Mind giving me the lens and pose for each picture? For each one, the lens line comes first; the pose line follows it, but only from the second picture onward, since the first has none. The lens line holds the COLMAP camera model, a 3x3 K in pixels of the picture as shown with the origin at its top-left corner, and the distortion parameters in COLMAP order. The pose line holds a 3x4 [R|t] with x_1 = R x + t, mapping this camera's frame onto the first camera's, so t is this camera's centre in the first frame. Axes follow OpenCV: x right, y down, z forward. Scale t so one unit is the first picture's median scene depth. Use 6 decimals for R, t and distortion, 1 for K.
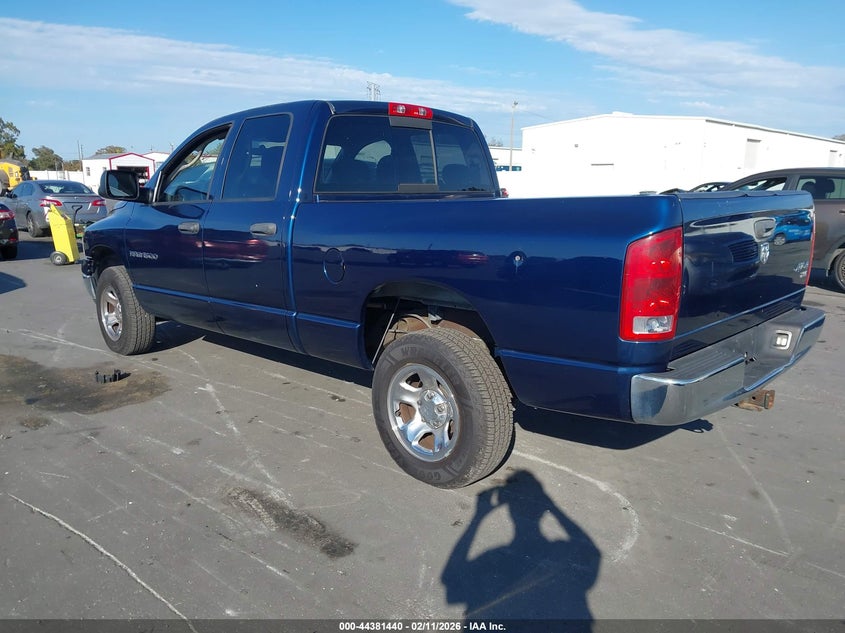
lens RADIAL K [[698.5, 0, 422.5], [0, 698.5, 316.5], [0, 0, 1]] dist [-0.000784, -0.001146]
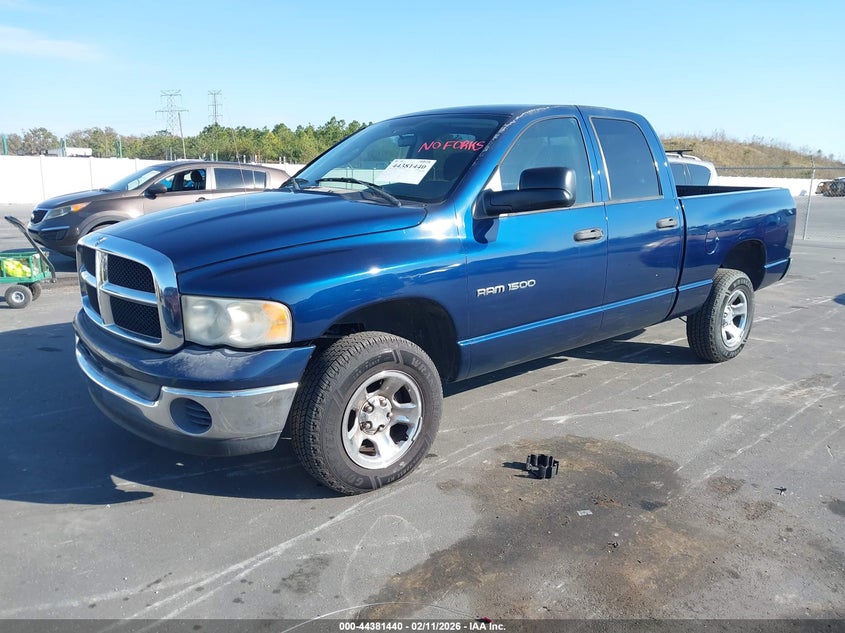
lens RADIAL K [[698.5, 0, 422.5], [0, 698.5, 316.5], [0, 0, 1]] dist [-0.000784, -0.001146]
pose [[0.033049, -0.190100, 0.981208, -1.254892], [0.169294, 0.968623, 0.181959, -0.227813], [-0.985011, 0.160100, 0.064194, 1.203804]]
